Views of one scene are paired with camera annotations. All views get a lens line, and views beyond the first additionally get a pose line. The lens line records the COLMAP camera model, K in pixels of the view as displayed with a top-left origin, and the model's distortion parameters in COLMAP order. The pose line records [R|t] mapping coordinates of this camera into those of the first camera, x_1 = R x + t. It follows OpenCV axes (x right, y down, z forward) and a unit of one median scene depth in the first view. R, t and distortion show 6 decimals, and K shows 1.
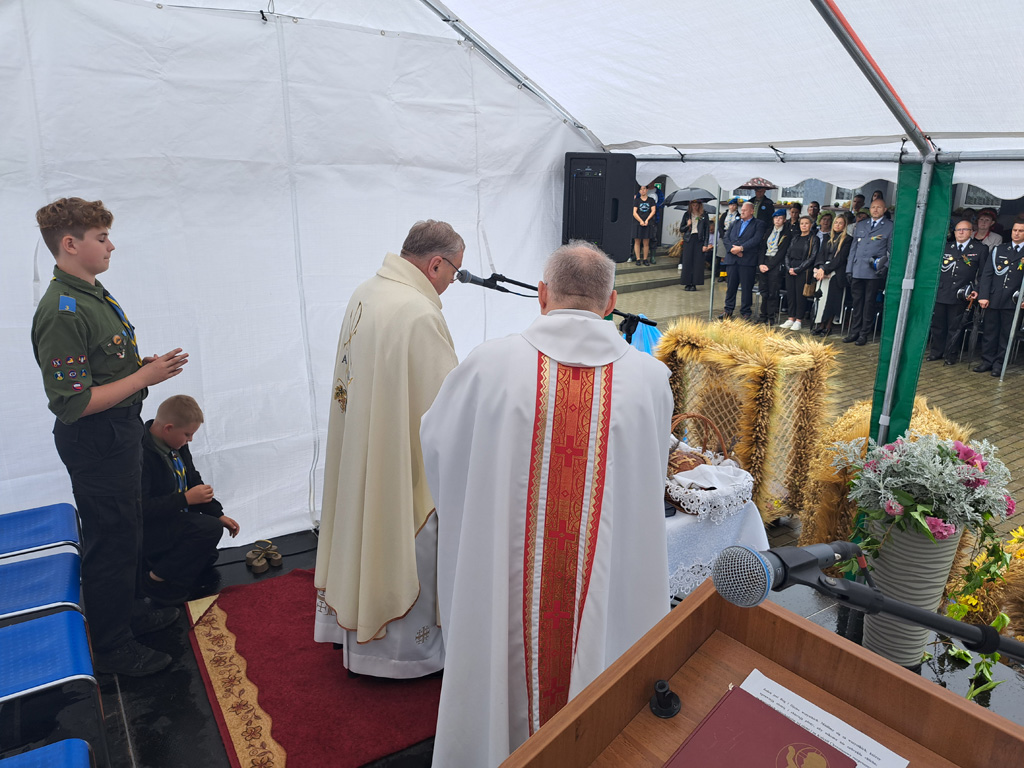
lens RADIAL K [[720.9, 0, 518.9], [0, 720.9, 386.2], [0, 0, 1]] dist [0.049450, -0.051064]
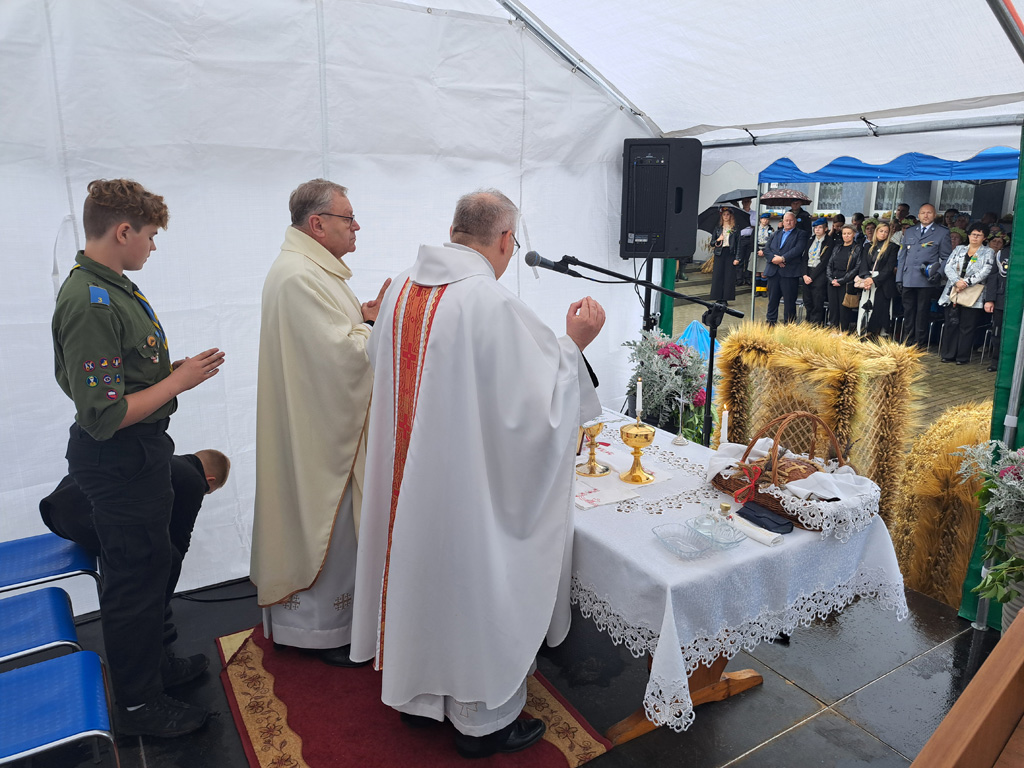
lens RADIAL K [[720.9, 0, 520.7], [0, 720.9, 381.9], [0, 0, 1]] dist [0.049450, -0.051064]
pose [[0.999448, -0.016161, -0.029025, -0.055038], [0.014942, 0.999017, -0.041744, 0.026958], [0.029671, 0.041287, 0.998707, 0.108024]]
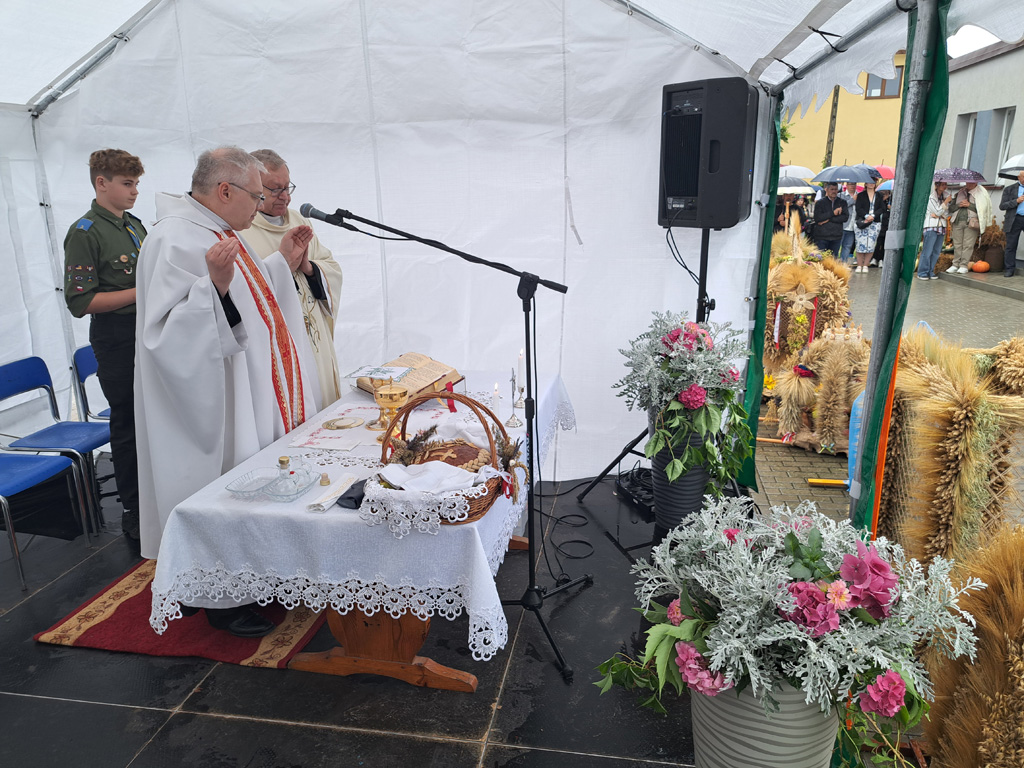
lens RADIAL K [[720.9, 0, 527.8], [0, 720.9, 390.6], [0, 0, 1]] dist [0.049450, -0.051064]
pose [[0.733879, 0.156720, -0.660954, 0.655087], [-0.164029, 0.985113, 0.051455, -0.013959], [0.659178, 0.070654, 0.748660, 0.405259]]
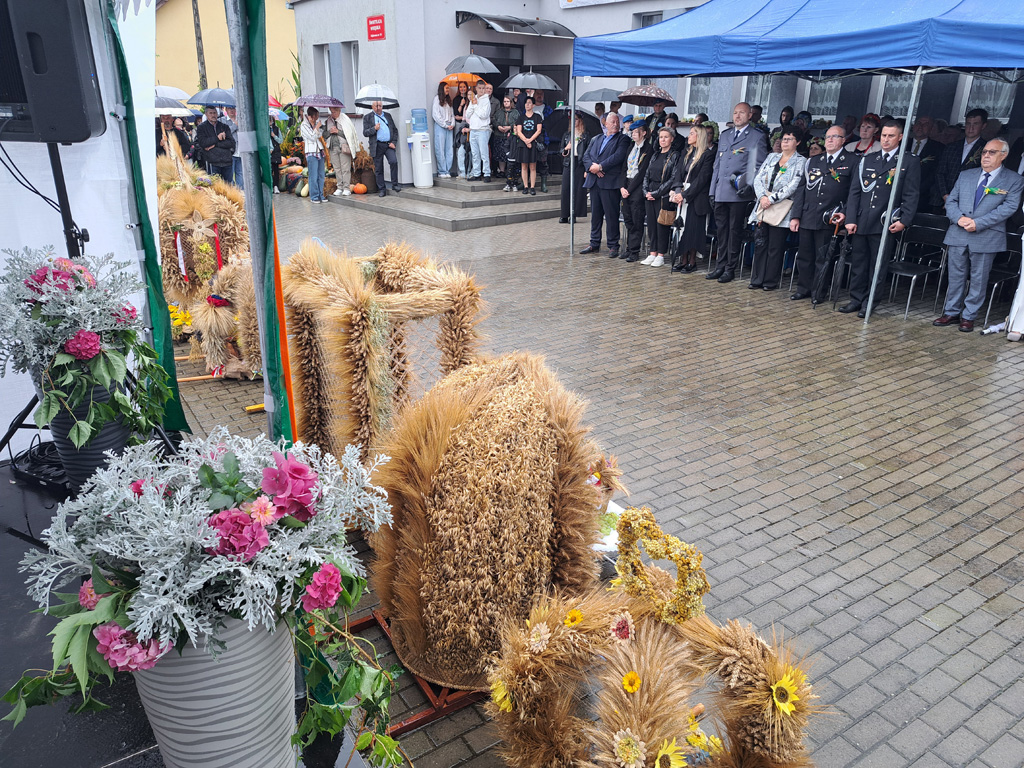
lens RADIAL K [[720.9, 0, 512.4], [0, 720.9, 388.9], [0, 0, 1]] dist [0.049450, -0.051064]
pose [[0.999975, -0.007057, 0.000285, 0.667073], [0.007010, 0.996658, 0.081387, -0.006613], [-0.000858, -0.081382, 0.996683, 0.443005]]
